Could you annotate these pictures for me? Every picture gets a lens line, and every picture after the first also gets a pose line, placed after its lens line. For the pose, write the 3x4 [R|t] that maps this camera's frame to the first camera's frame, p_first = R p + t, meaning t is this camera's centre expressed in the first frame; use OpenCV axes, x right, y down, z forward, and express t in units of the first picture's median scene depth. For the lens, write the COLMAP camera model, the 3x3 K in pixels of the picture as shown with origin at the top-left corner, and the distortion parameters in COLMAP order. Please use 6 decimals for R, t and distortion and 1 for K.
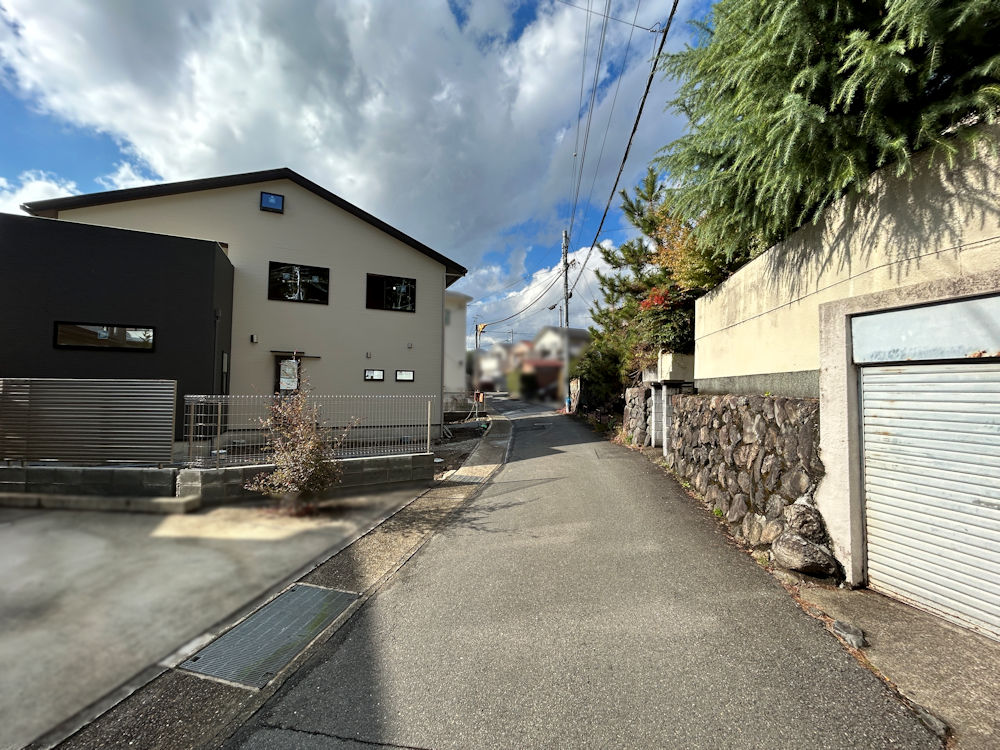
lens RADIAL K [[400.7, 0, 500.0], [0, 400.7, 375.0], [0, 0, 1]] dist [-0.001507, 0.000009]
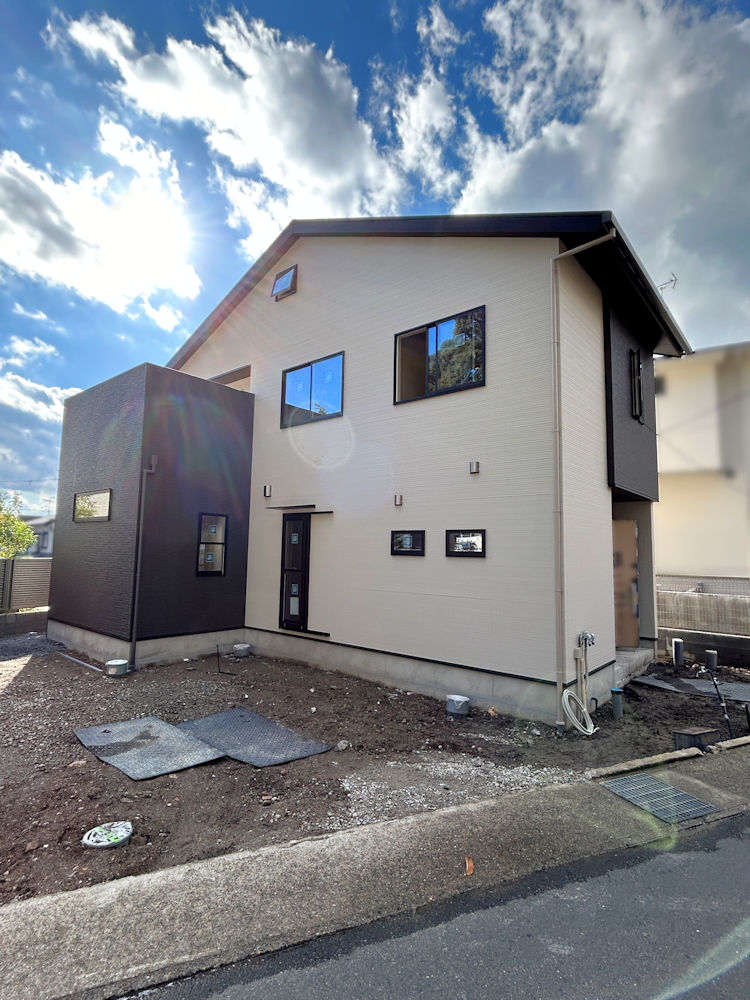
lens RADIAL K [[514.5, 0, 375.0], [0, 514.5, 500.0], [0, 0, 1]] dist [0.003029, 0.000394]
pose [[0.406868, -0.083603, -0.909653, 0.226011], [0.019096, 0.996364, -0.083032, -0.001589], [0.913287, 0.016412, 0.406985, 0.787278]]
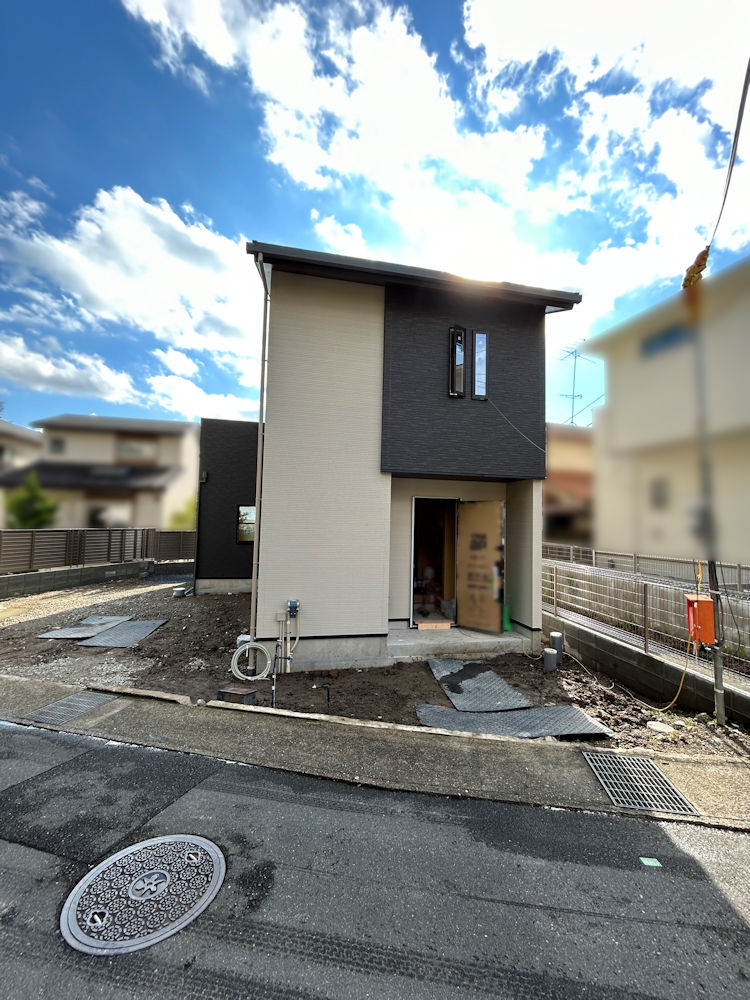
lens RADIAL K [[400.7, 0, 374.1], [0, 400.7, 495.8], [0, 0, 1]] dist [-0.001507, 0.000009]
pose [[-0.242525, -0.068218, -0.967744, 0.288224], [0.015044, 0.997140, -0.074060, 0.005828], [0.970029, -0.032520, -0.240805, 1.559072]]
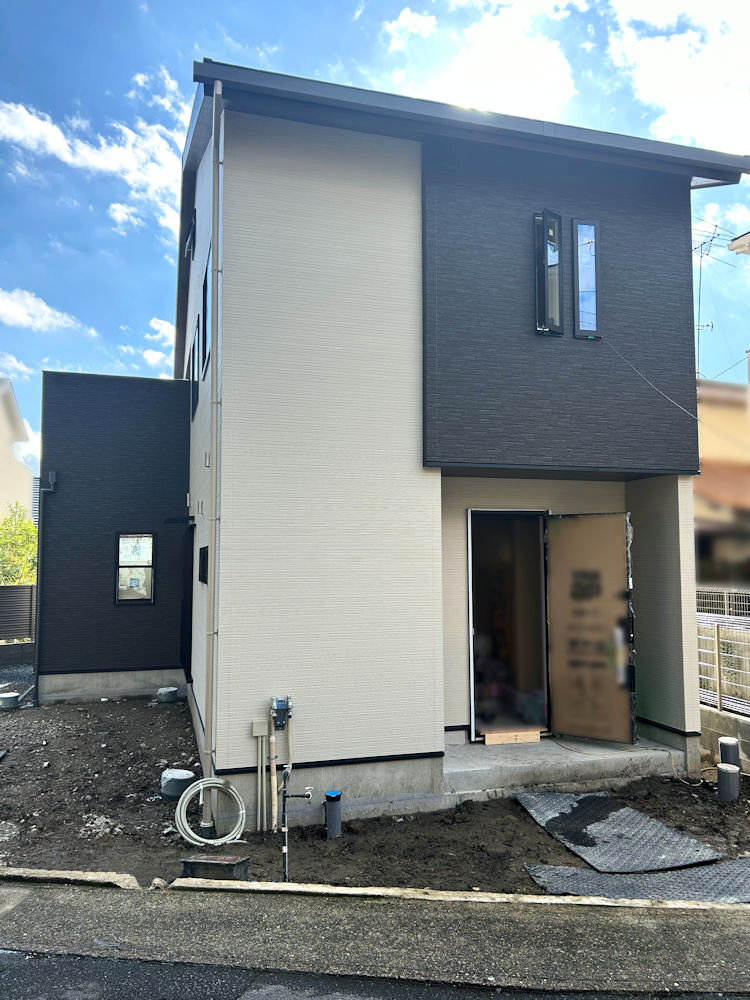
lens RADIAL K [[753.1, 0, 375.0], [0, 753.1, 500.0], [0, 0, 1]] dist [0.017228, -0.002794]
pose [[-0.167481, -0.077250, -0.982844, 0.346409], [0.043037, 0.995402, -0.085571, 0.007473], [0.984935, -0.056630, -0.163387, 1.483161]]
